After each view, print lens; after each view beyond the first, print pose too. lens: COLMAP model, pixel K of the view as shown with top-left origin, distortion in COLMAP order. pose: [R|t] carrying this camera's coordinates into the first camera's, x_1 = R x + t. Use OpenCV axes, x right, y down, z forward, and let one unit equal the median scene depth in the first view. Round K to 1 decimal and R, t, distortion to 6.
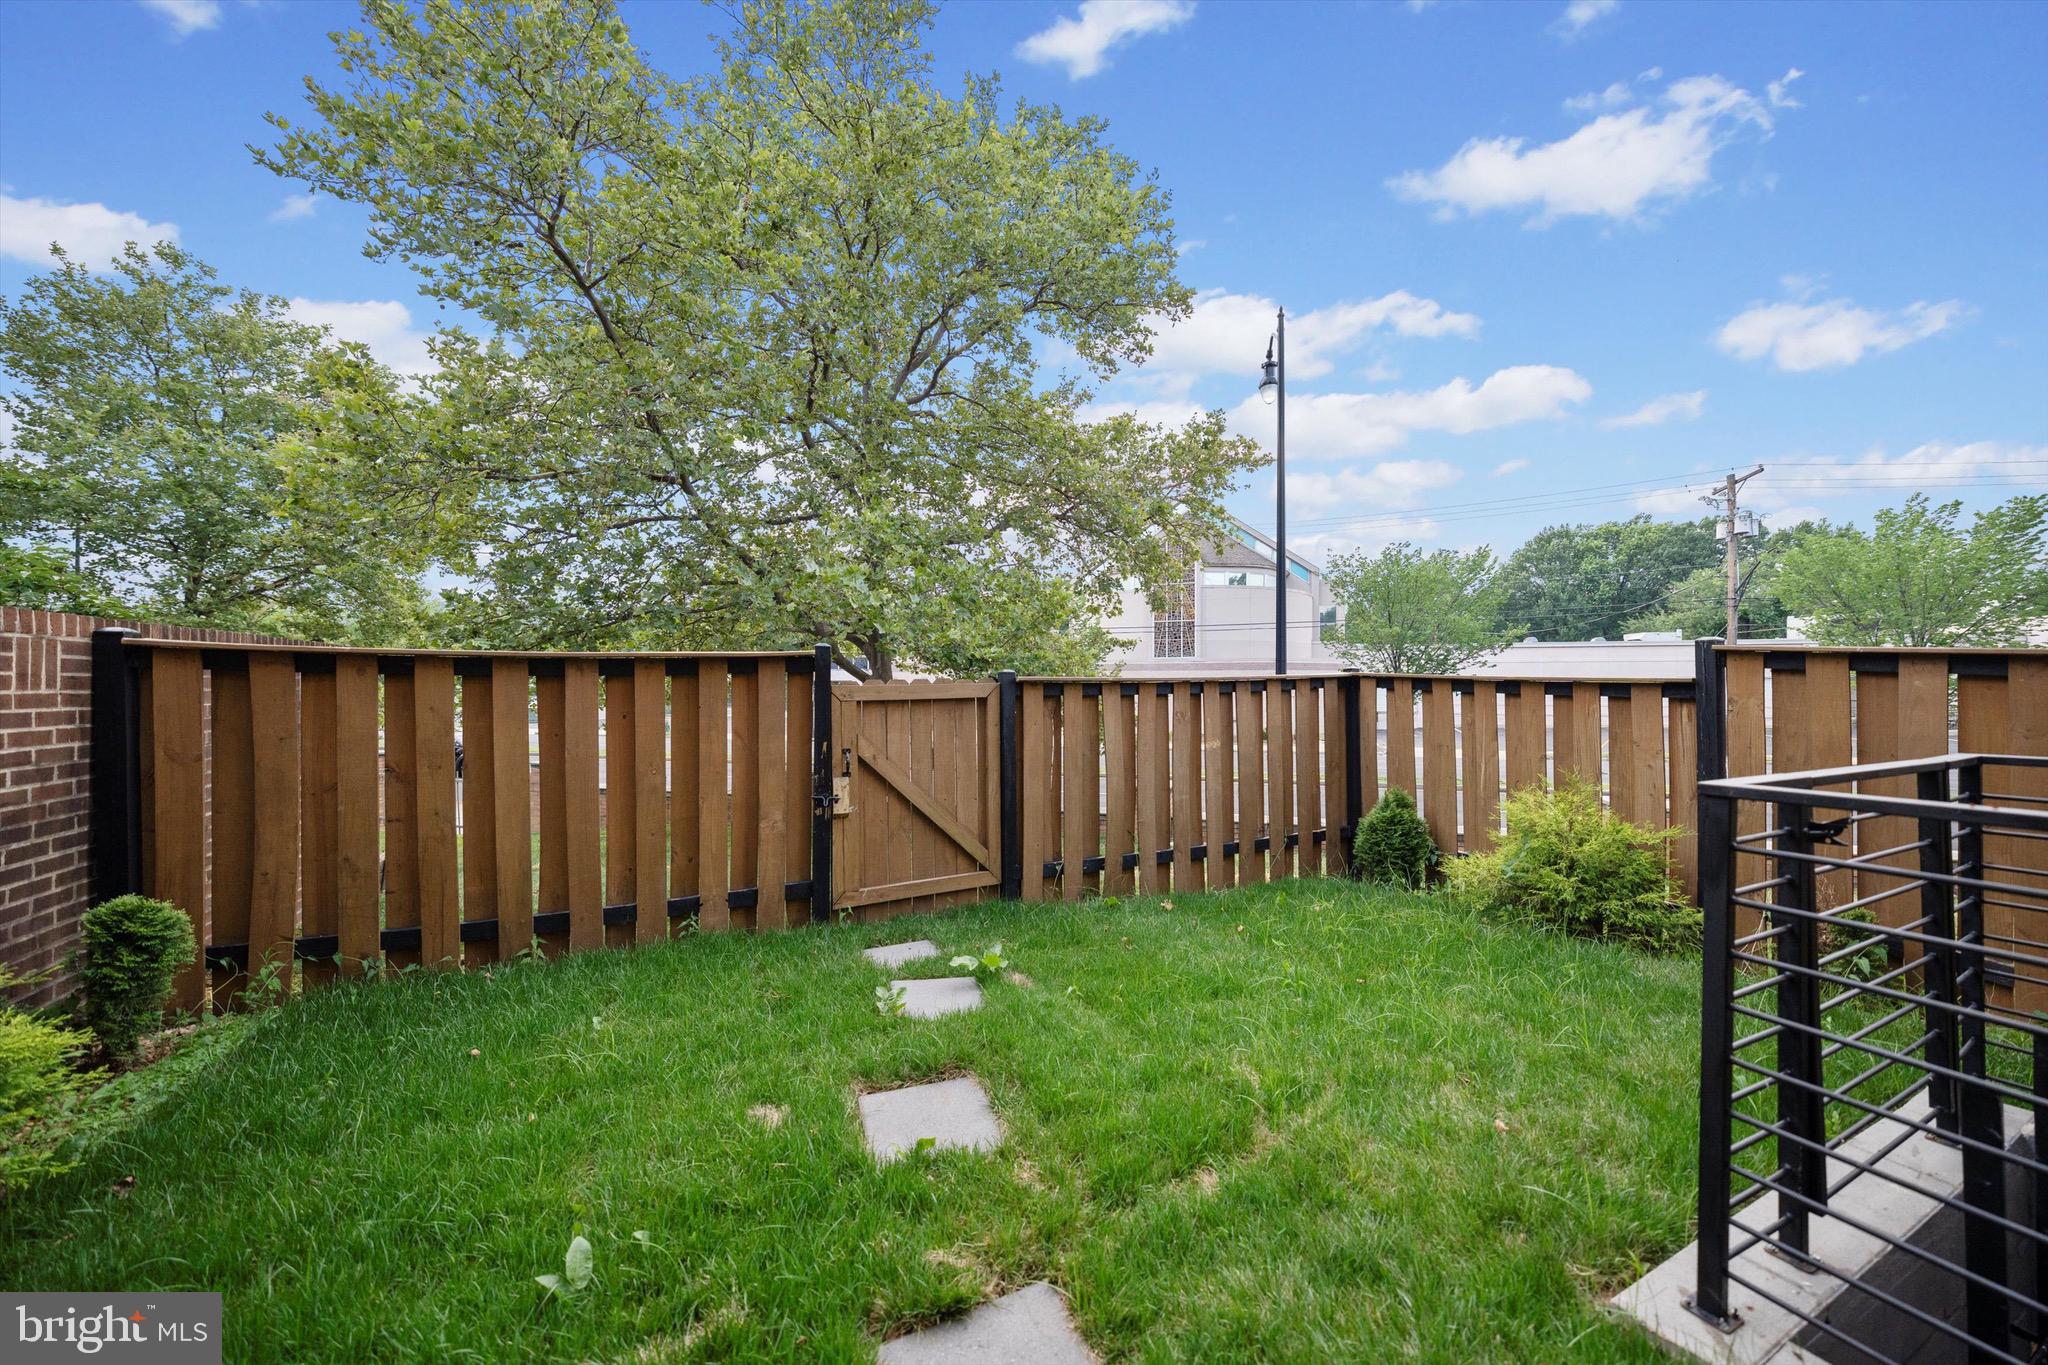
lens RADIAL K [[704.0, 0, 1024.0], [0, 704.0, 682.5], [0, 0, 1]] dist [-0.001421, -0.000250]
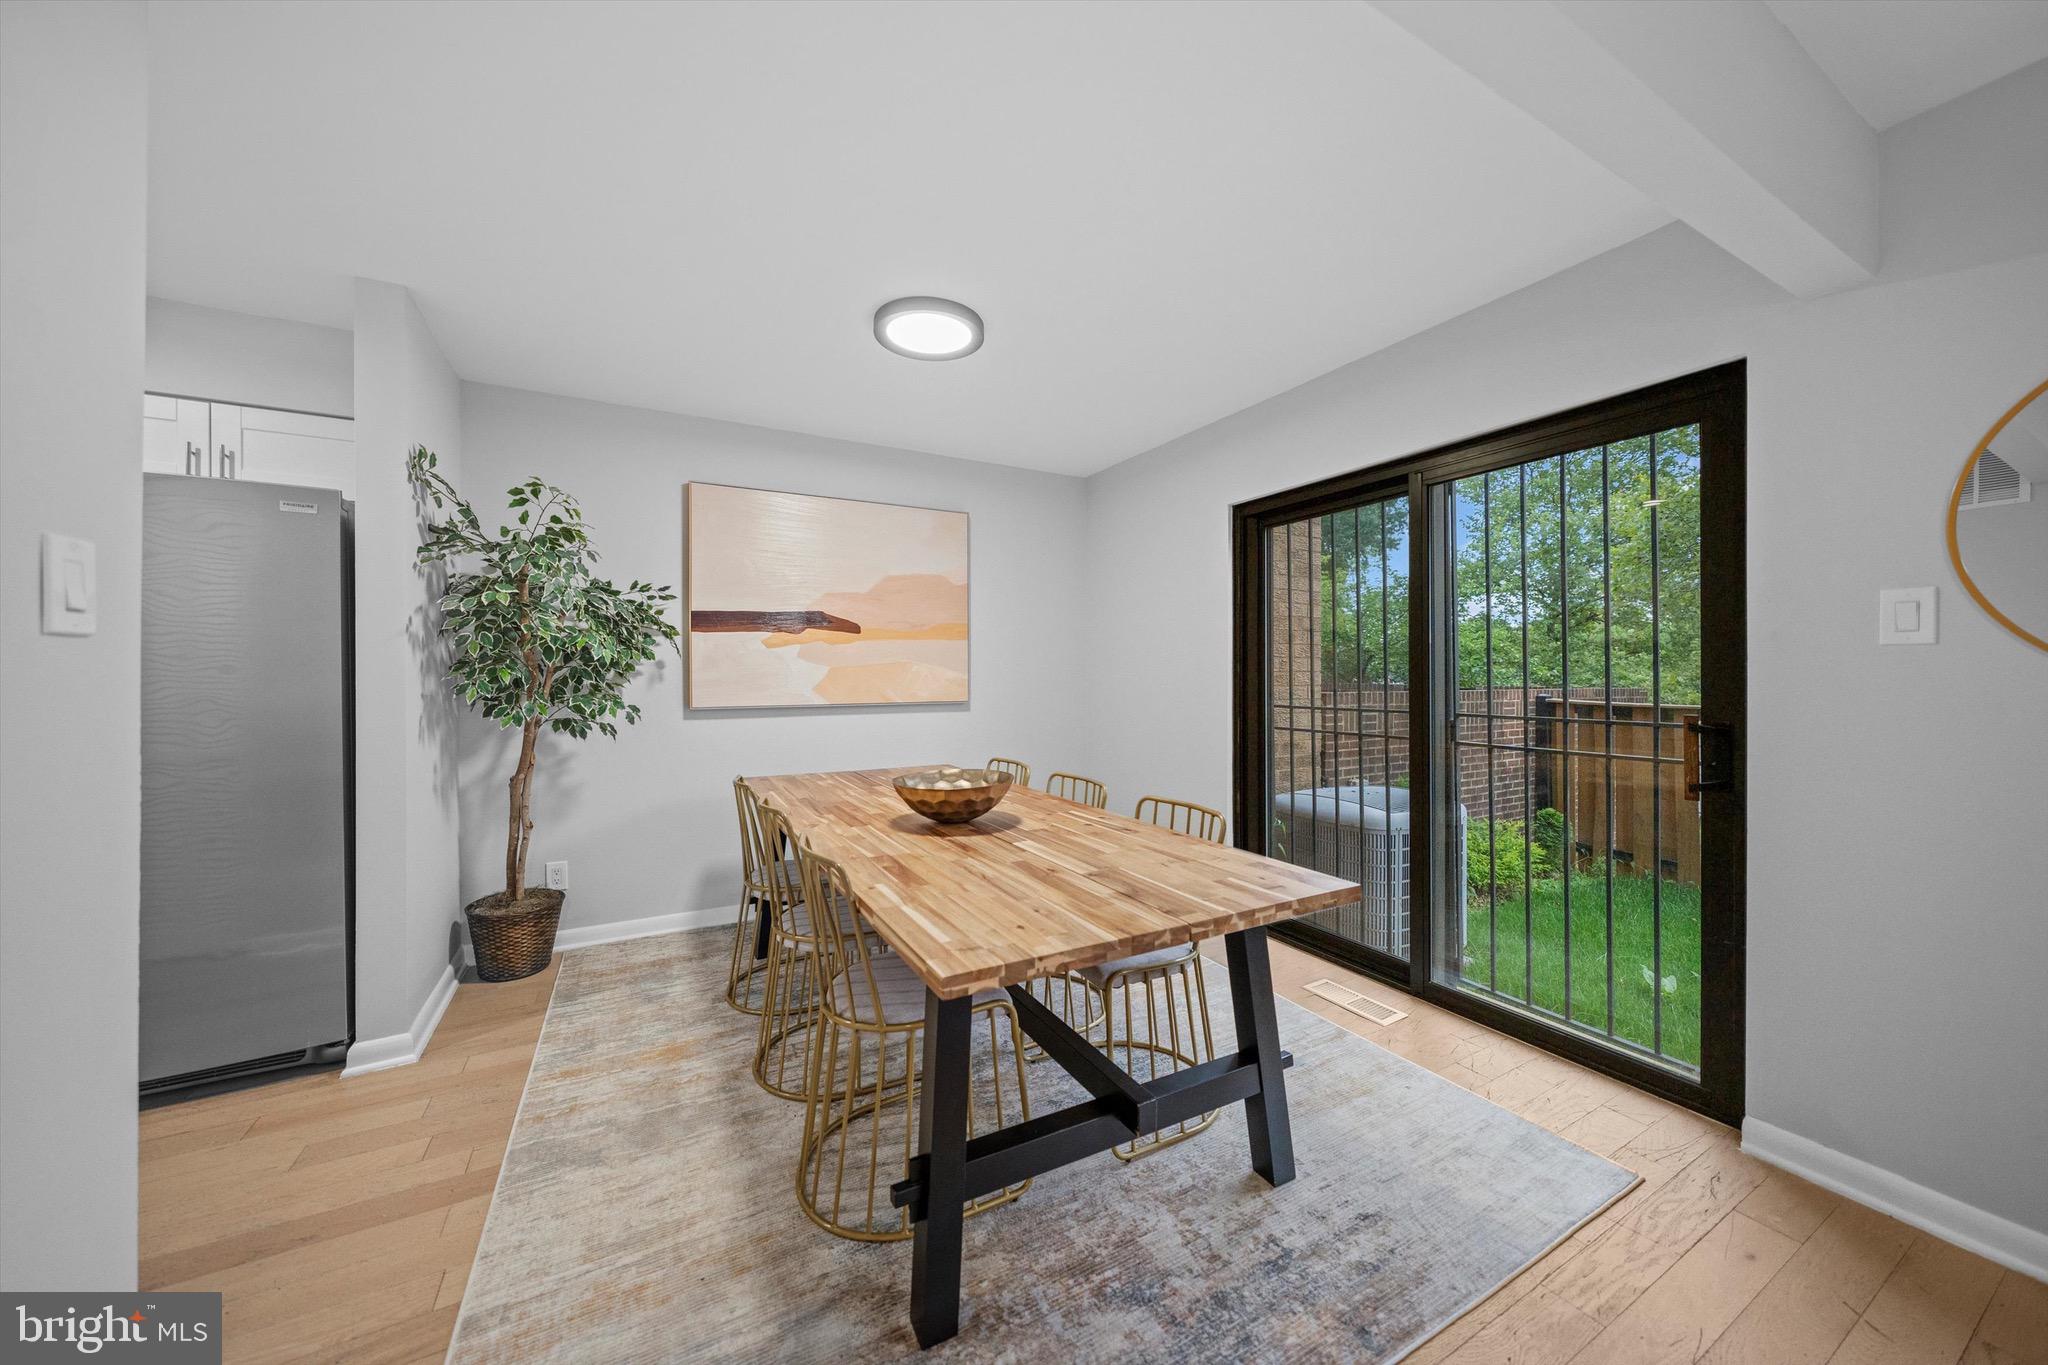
lens RADIAL K [[704.0, 0, 1024.0], [0, 704.0, 682.5], [0, 0, 1]] dist [-0.001421, -0.000250]
pose [[0.062484, 0.002296, -0.998043, 0.893634], [0.006454, 0.999976, 0.002705, -0.130470], [0.998025, -0.006611, 0.062467, -0.831706]]
